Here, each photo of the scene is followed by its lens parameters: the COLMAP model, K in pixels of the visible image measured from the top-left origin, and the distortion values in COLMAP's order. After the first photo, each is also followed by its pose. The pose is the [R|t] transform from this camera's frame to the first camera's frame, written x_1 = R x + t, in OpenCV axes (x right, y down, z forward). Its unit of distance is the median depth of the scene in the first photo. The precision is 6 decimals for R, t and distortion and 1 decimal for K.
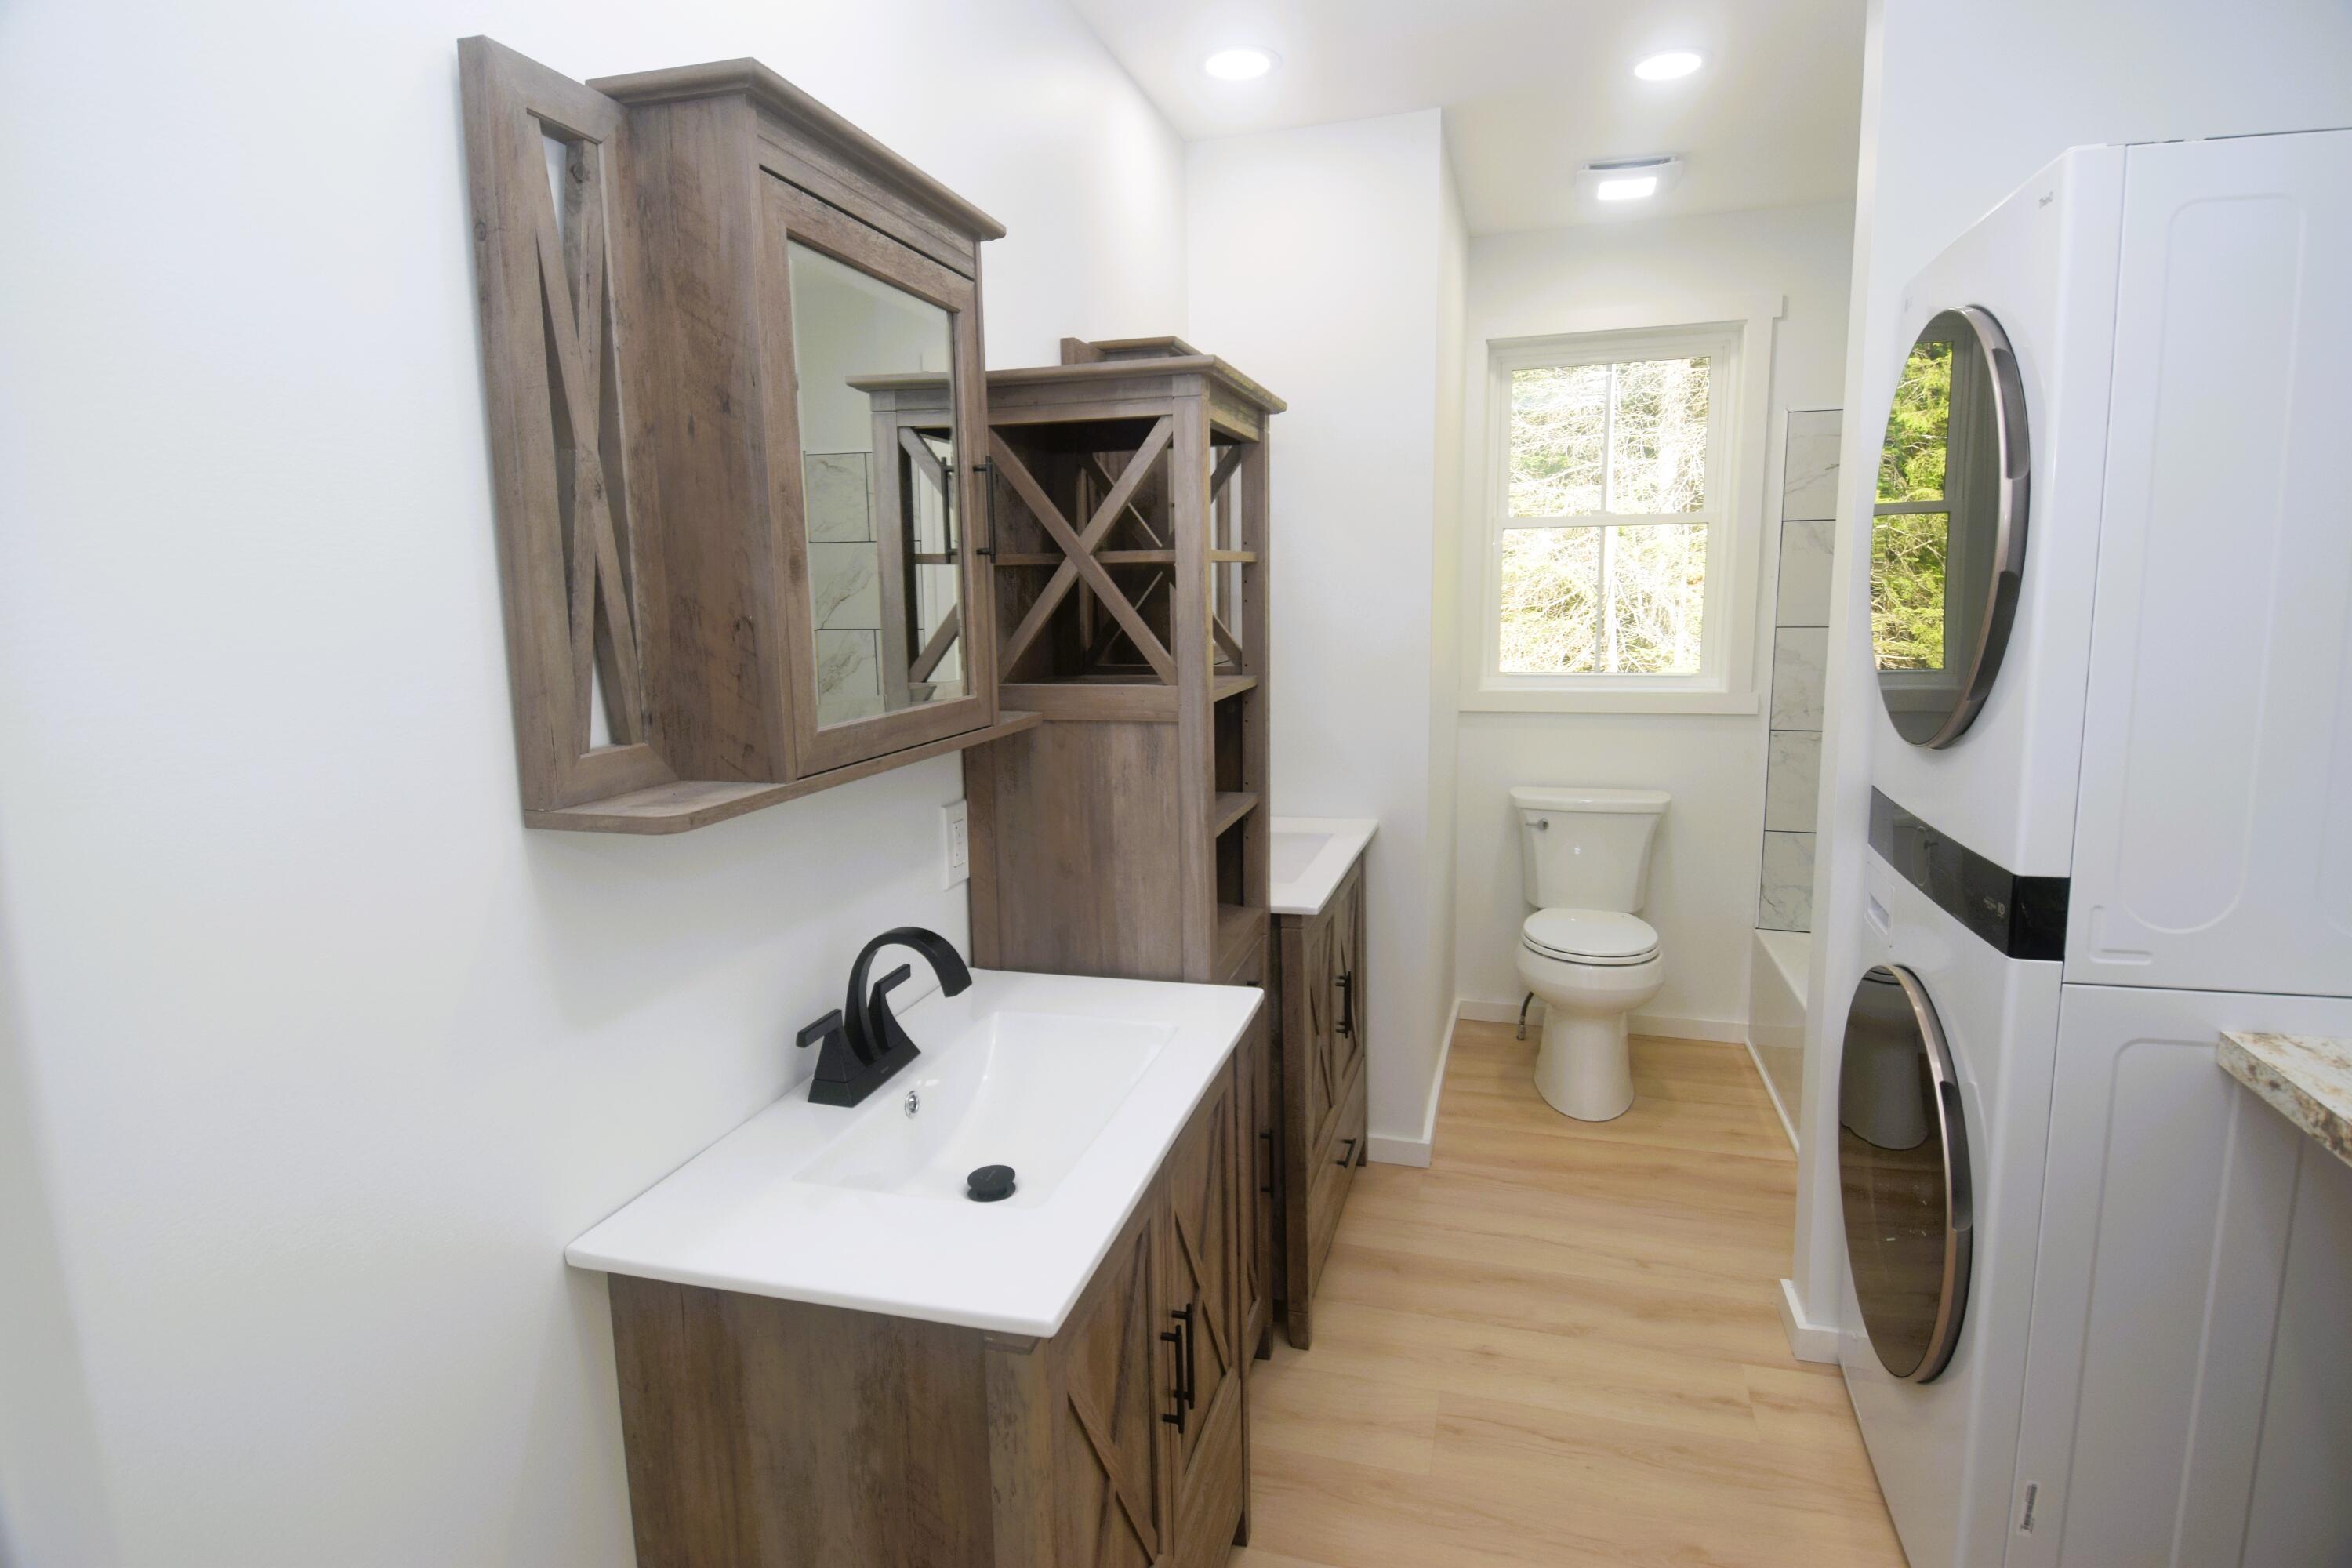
lens RADIAL K [[1242.8, 0, 1176.0], [0, 1242.8, 775.9], [0, 0, 1]] dist [0.028412, -0.036014]
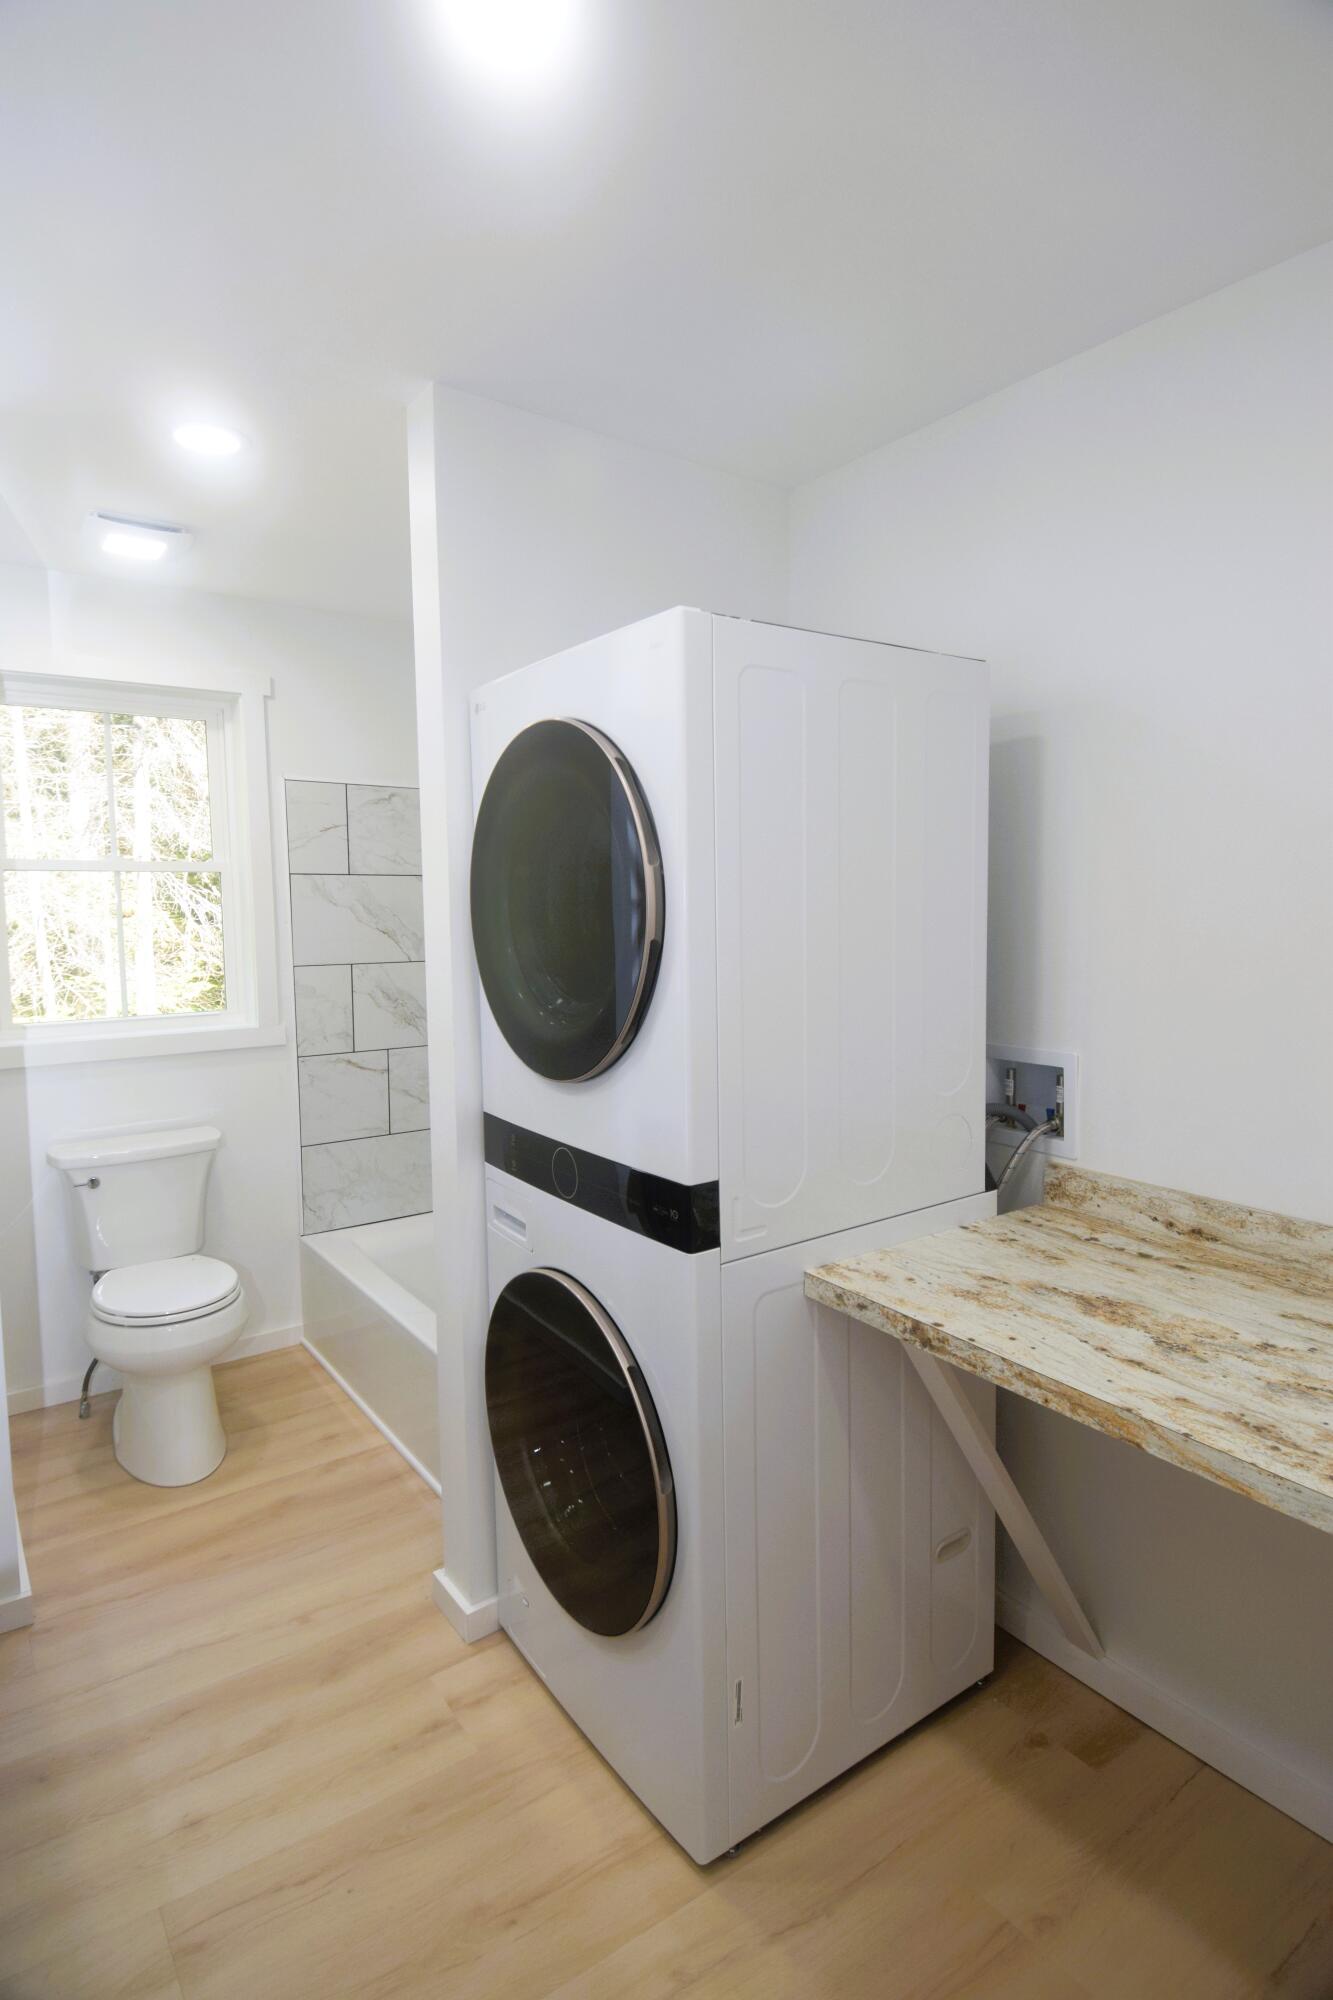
lens RADIAL K [[1056.8, 0, 681.9], [0, 1056.8, 983.5], [0, 0, 1]] dist [0.028412, -0.036014]
pose [[0.621907, -0.055656, 0.781111, -0.057917], [0.121757, 0.992213, -0.026244, -0.041771], [-0.773568, 0.111427, 0.623840, 0.157942]]
